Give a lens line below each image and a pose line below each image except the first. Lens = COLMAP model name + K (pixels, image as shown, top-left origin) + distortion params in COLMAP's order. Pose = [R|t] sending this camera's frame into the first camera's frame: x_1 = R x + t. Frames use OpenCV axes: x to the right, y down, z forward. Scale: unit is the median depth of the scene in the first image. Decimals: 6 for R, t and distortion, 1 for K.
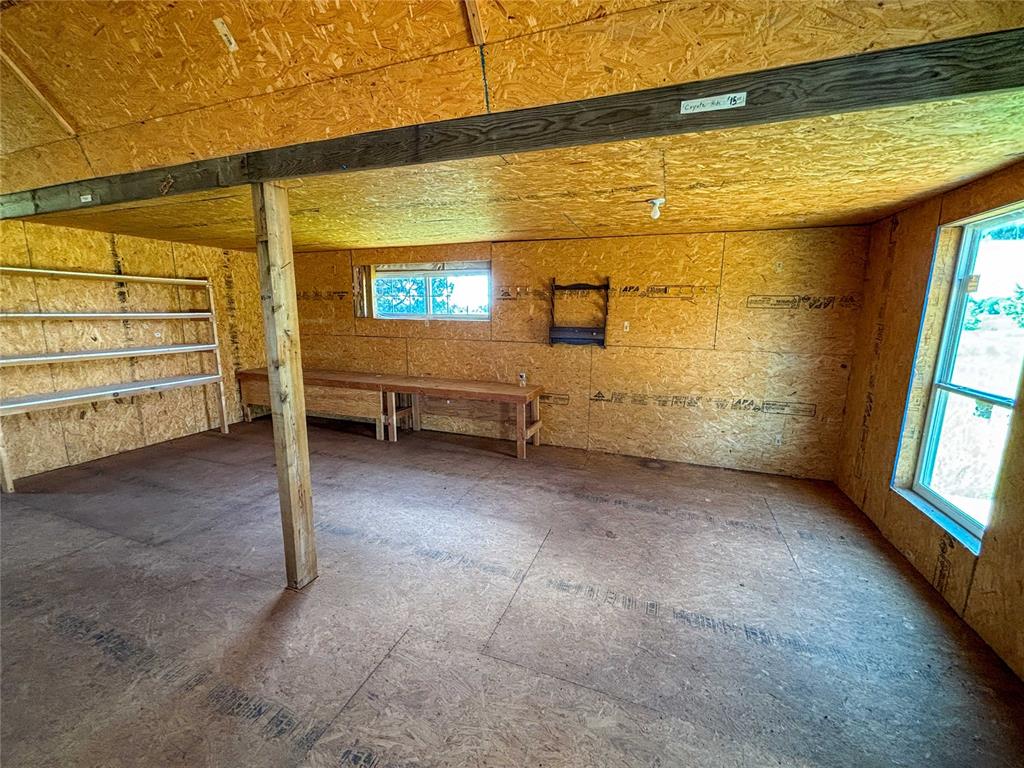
lens RADIAL K [[415.8, 0, 511.9], [0, 415.8, 381.8], [0, 0, 1]] dist [-0.000162, 0.001167]
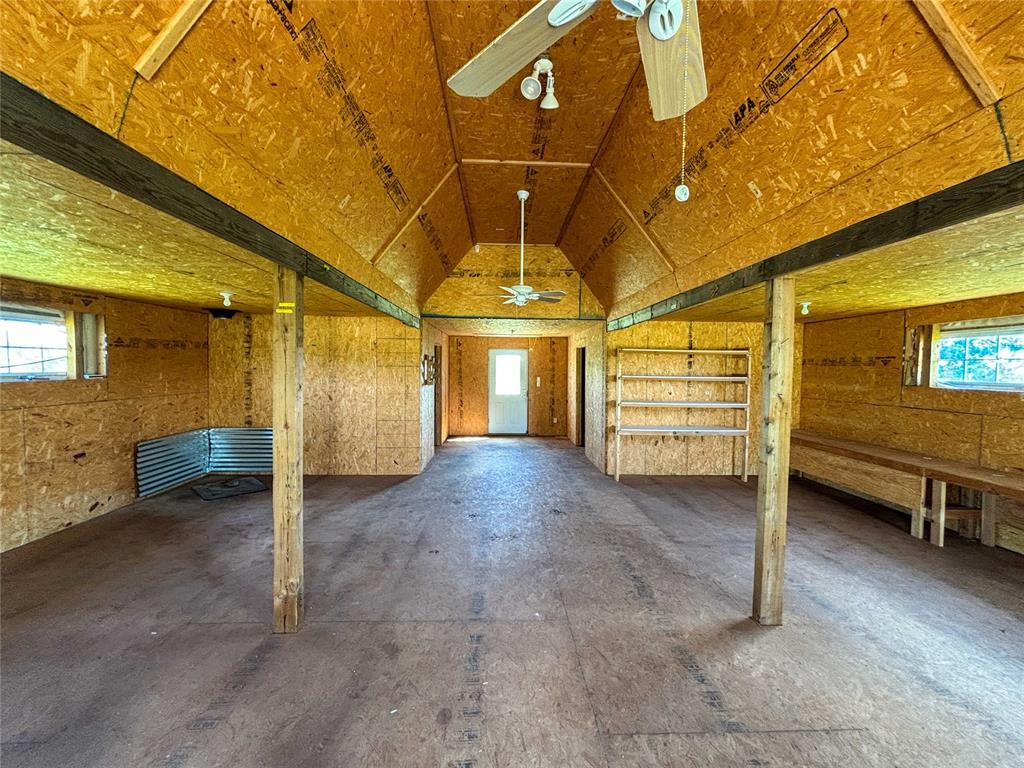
lens RADIAL K [[415.8, 0, 513.4], [0, 415.8, 382.1], [0, 0, 1]] dist [-0.000162, 0.001167]
pose [[0.391198, 0.030185, -0.919811, 0.211737], [-0.168523, 0.984912, -0.039352, 0.014525], [0.904745, 0.170404, 0.390383, -0.131102]]
